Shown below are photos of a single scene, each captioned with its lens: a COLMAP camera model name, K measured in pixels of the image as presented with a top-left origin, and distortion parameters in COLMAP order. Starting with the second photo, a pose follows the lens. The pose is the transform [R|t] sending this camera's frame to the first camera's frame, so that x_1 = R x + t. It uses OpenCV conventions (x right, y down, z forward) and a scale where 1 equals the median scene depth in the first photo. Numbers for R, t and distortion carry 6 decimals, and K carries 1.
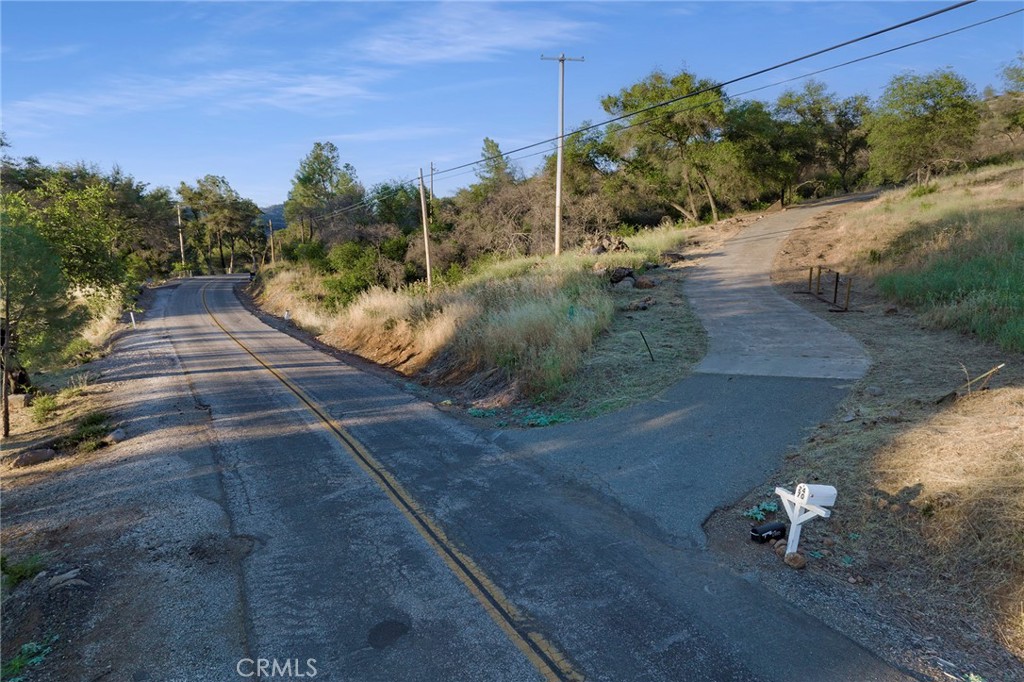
lens RADIAL K [[725.5, 0, 512.0], [0, 725.5, 341.0], [0, 0, 1]] dist [-0.038987, 0.001259]
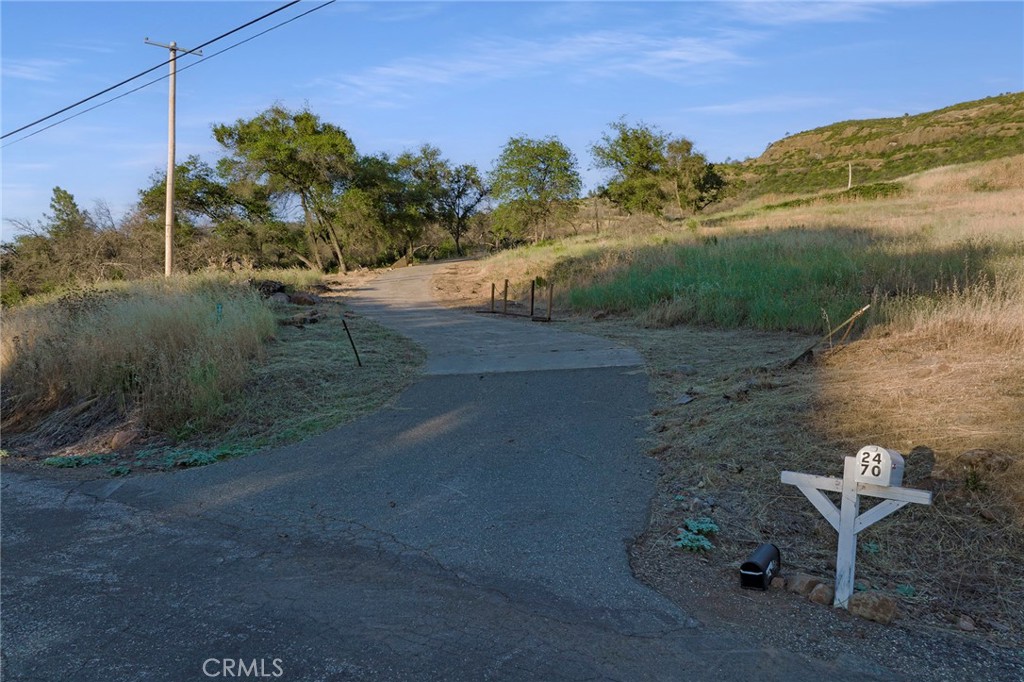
lens RADIAL K [[725.5, 0, 512.0], [0, 725.5, 341.0], [0, 0, 1]] dist [-0.038987, 0.001259]
pose [[0.860536, -0.007059, 0.509340, -0.015238], [0.062523, 0.993807, -0.091861, 0.038537], [-0.505537, 0.110895, 0.855649, 0.172403]]
